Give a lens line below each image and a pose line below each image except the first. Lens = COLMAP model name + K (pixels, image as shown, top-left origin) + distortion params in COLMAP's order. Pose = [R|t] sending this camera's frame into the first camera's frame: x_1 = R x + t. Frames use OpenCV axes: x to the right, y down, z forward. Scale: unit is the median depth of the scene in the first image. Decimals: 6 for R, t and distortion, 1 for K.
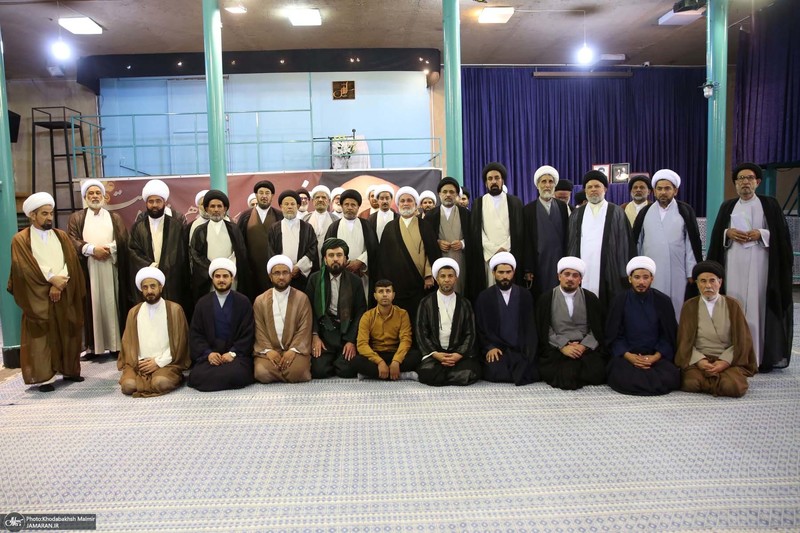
lens RADIAL K [[558.7, 0, 393.3], [0, 558.7, 264.5], [0, 0, 1]] dist [-0.038035, 0.016250]
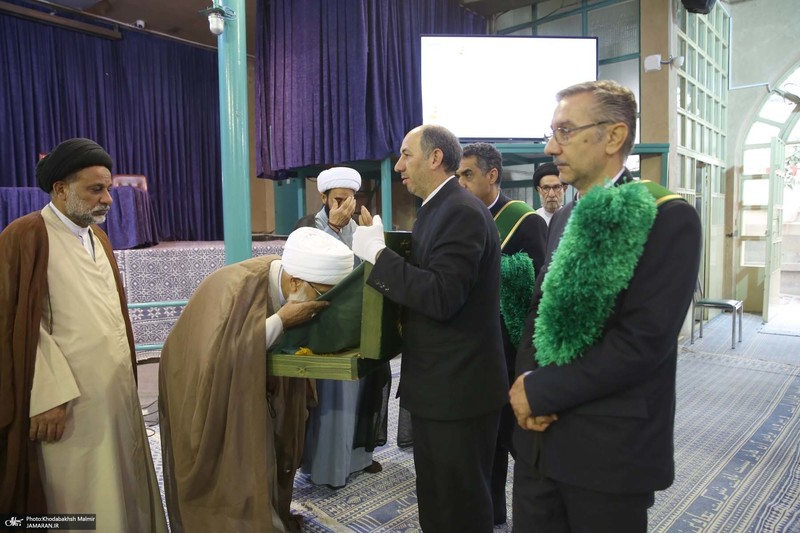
lens RADIAL K [[558.7, 0, 396.8], [0, 558.7, 273.3], [0, 0, 1]] dist [-0.038035, 0.016250]
pose [[0.697440, -0.043104, 0.715346, 0.241165], [0.060887, 0.998144, 0.000781, -0.038065], [-0.714052, 0.043010, 0.698770, 0.410094]]
